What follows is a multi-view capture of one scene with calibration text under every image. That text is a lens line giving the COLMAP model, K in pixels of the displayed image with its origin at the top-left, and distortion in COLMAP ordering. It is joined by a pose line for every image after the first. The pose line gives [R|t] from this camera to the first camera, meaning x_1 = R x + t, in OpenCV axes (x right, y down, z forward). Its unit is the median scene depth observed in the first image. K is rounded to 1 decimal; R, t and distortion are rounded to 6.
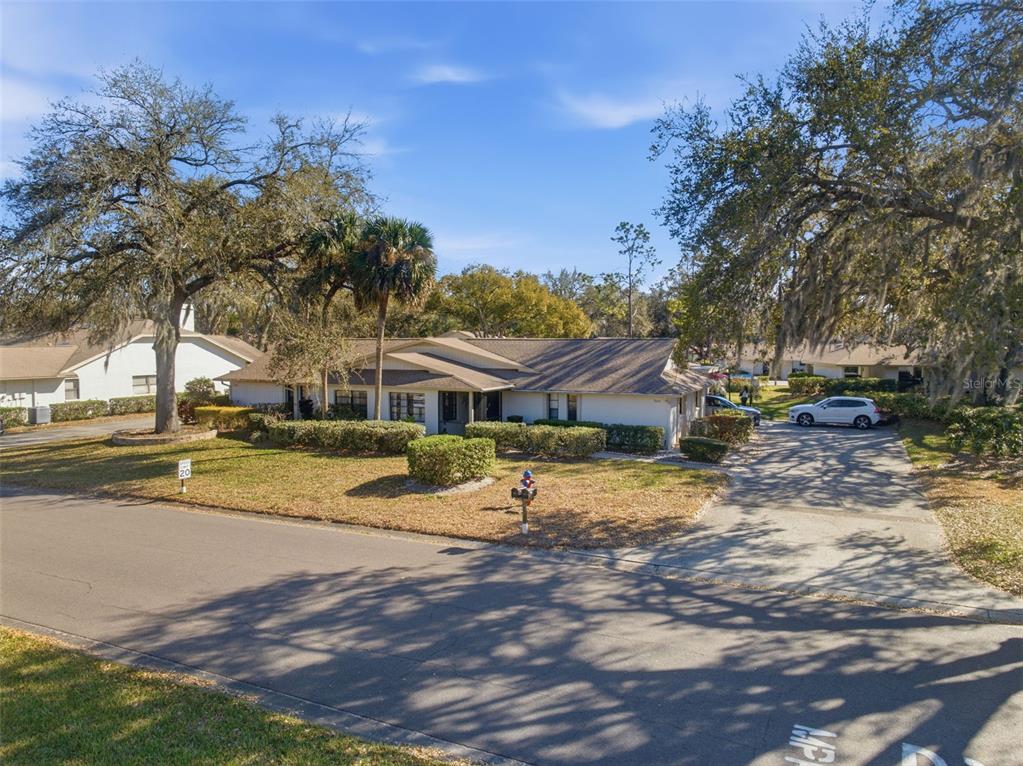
lens RADIAL K [[731.5, 0, 513.8], [0, 731.5, 379.8], [0, 0, 1]] dist [-0.052157, 0.023306]
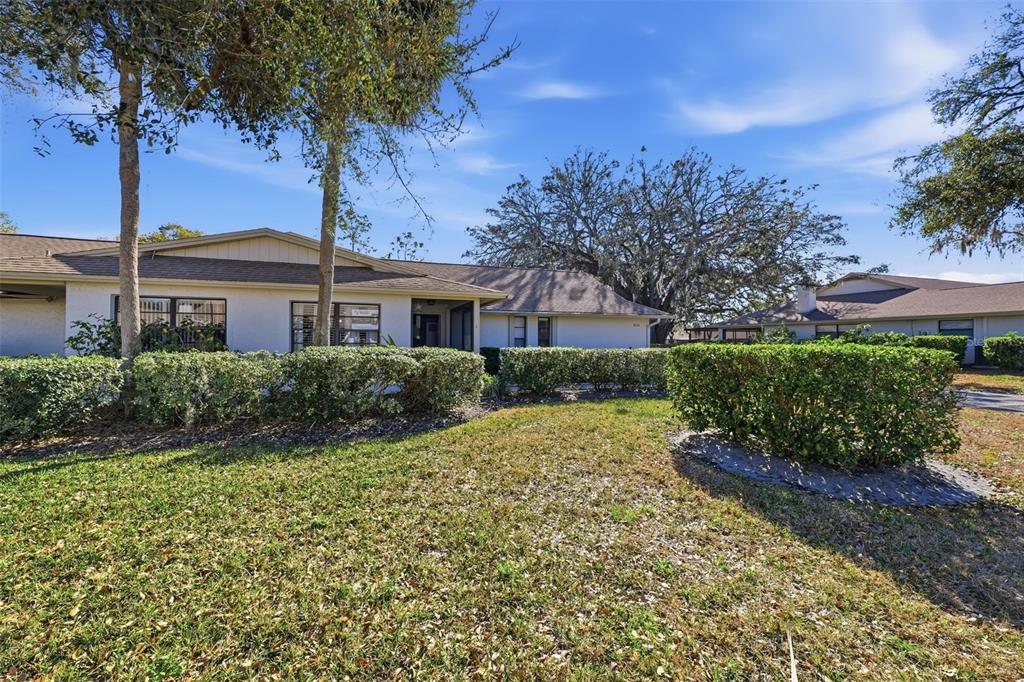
lens RADIAL K [[421.8, 0, 514.2], [0, 421.8, 347.0], [0, 0, 1]] dist [0.002506, 0.000689]
pose [[0.706552, -0.002539, 0.707657, -0.612210], [0.039017, 0.998612, -0.035374, 0.144826], [-0.706585, 0.052604, 0.705671, 1.611060]]
